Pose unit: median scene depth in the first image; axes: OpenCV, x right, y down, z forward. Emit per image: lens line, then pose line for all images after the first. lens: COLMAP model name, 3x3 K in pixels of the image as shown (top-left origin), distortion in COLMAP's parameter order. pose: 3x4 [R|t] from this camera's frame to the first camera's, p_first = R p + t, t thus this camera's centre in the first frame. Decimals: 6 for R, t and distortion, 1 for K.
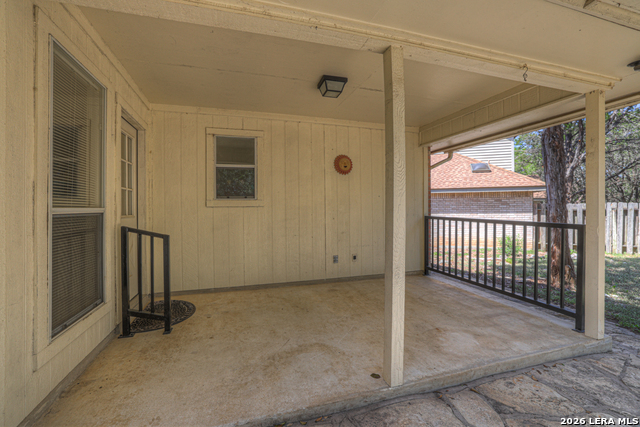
lens RADIAL K [[274.4, 0, 314.1], [0, 274.4, 210.4], [0, 0, 1]] dist [-0.042492, 0.016704]
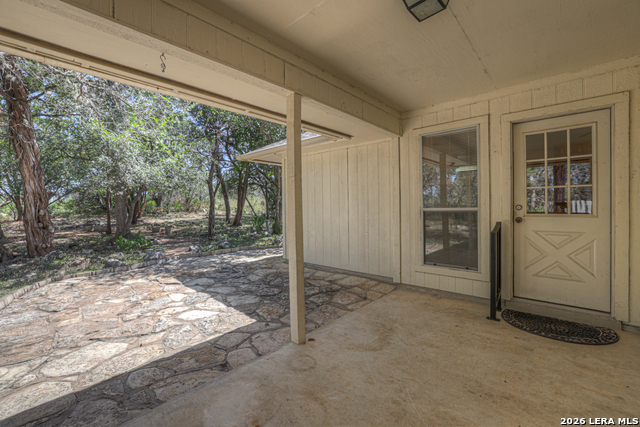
lens RADIAL K [[274.4, 0, 314.1], [0, 274.4, 210.4], [0, 0, 1]] dist [-0.042492, 0.016704]
pose [[-0.861222, 0.021186, -0.507788, 0.595428], [0.013019, 0.999723, 0.019631, -0.027459], [0.508063, 0.010296, -0.861259, 1.457590]]
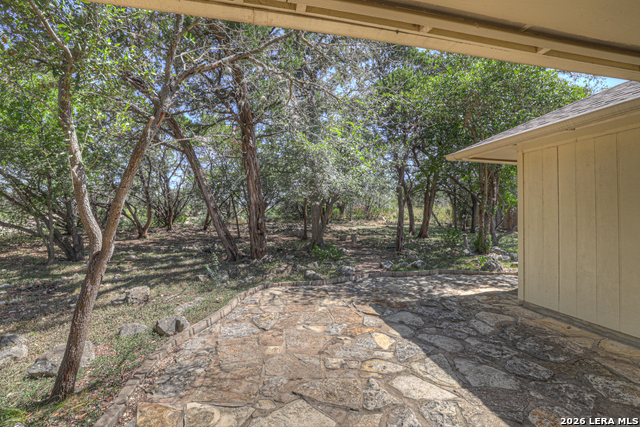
lens RADIAL K [[274.4, 0, 314.1], [0, 274.4, 210.4], [0, 0, 1]] dist [-0.042492, 0.016704]
pose [[-0.996982, -0.000750, 0.077625, 0.692654], [-0.001478, 0.999955, -0.009321, -0.069208], [-0.077615, -0.009408, -0.996939, 0.990210]]
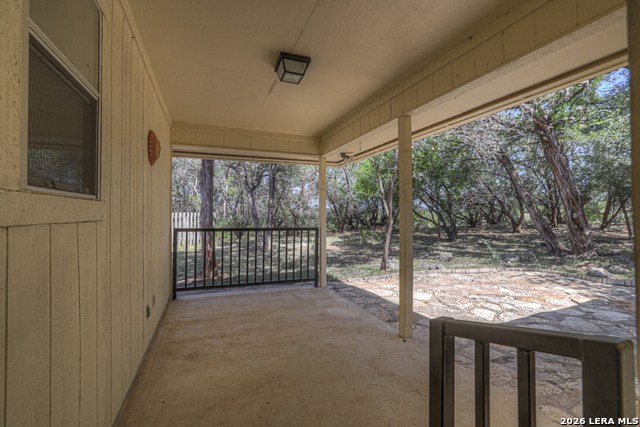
lens RADIAL K [[274.4, 0, 314.1], [0, 274.4, 210.4], [0, 0, 1]] dist [-0.042492, 0.016704]
pose [[-0.087984, 0.019309, 0.995935, -0.777439], [0.010741, 0.999772, -0.018434, -0.025786], [-0.996064, 0.009075, -0.088171, 1.080068]]
